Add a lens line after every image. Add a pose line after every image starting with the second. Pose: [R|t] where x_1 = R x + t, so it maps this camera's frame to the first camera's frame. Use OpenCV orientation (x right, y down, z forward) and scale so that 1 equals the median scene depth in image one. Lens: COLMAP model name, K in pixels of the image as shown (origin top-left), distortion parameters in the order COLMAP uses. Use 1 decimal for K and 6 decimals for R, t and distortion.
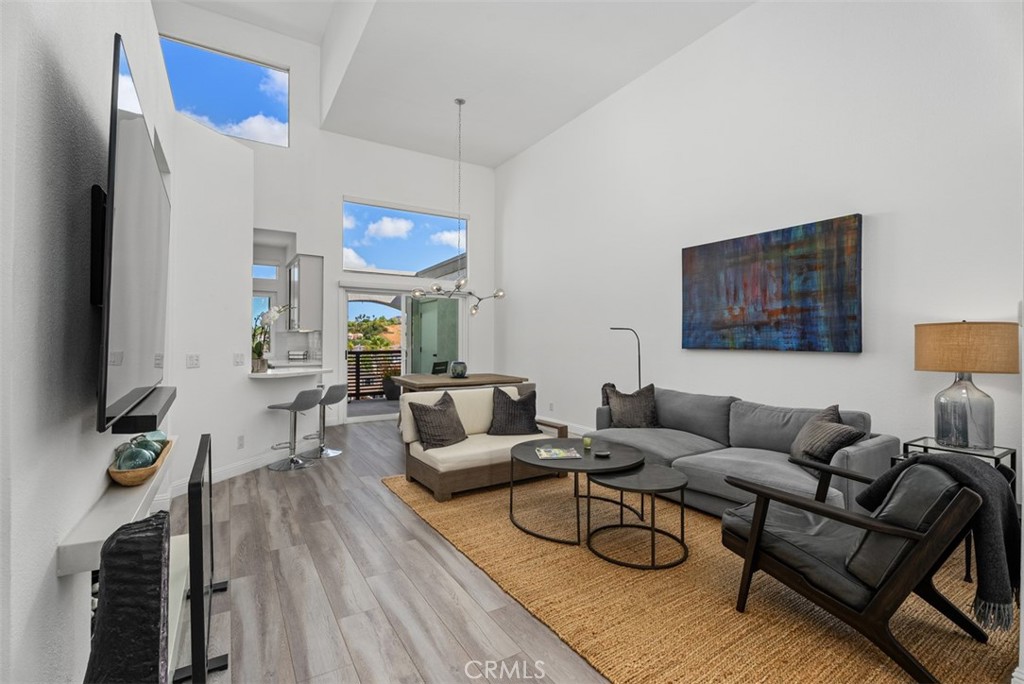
lens RADIAL K [[458.4, 0, 492.3], [0, 458.4, 336.1], [0, 0, 1]] dist [0.003361, 0.000155]
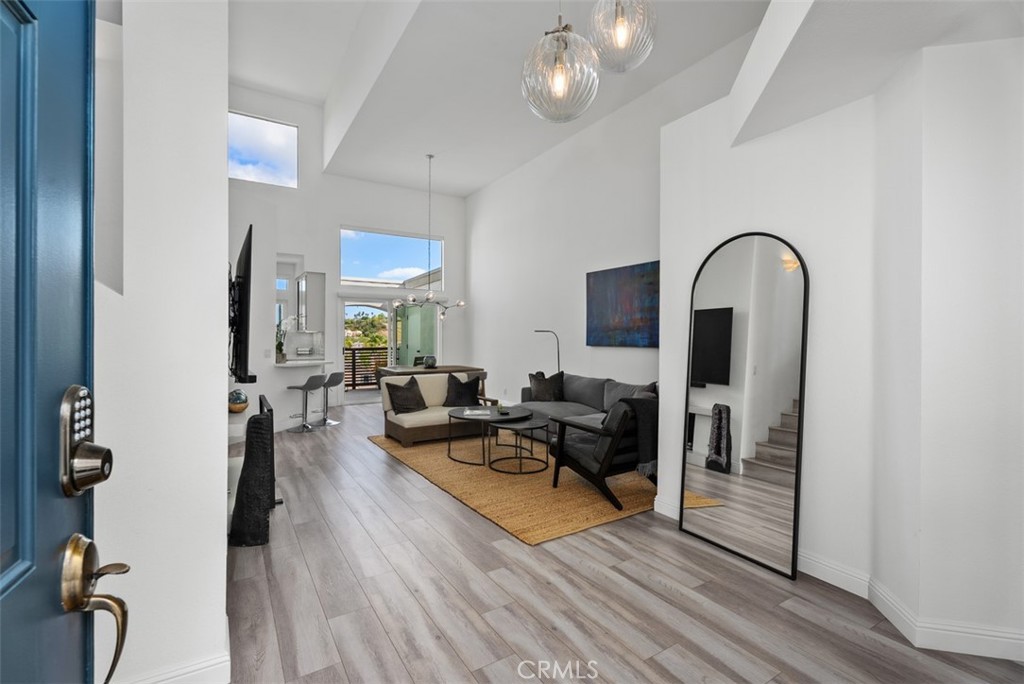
lens RADIAL K [[458.4, 0, 487.6], [0, 458.4, 334.3], [0, 0, 1]] dist [0.003361, 0.000155]
pose [[0.999973, -0.000849, -0.007319, 0.134766], [0.000867, 0.999997, 0.002389, -0.011008], [0.007317, -0.002396, 0.999970, -0.400922]]
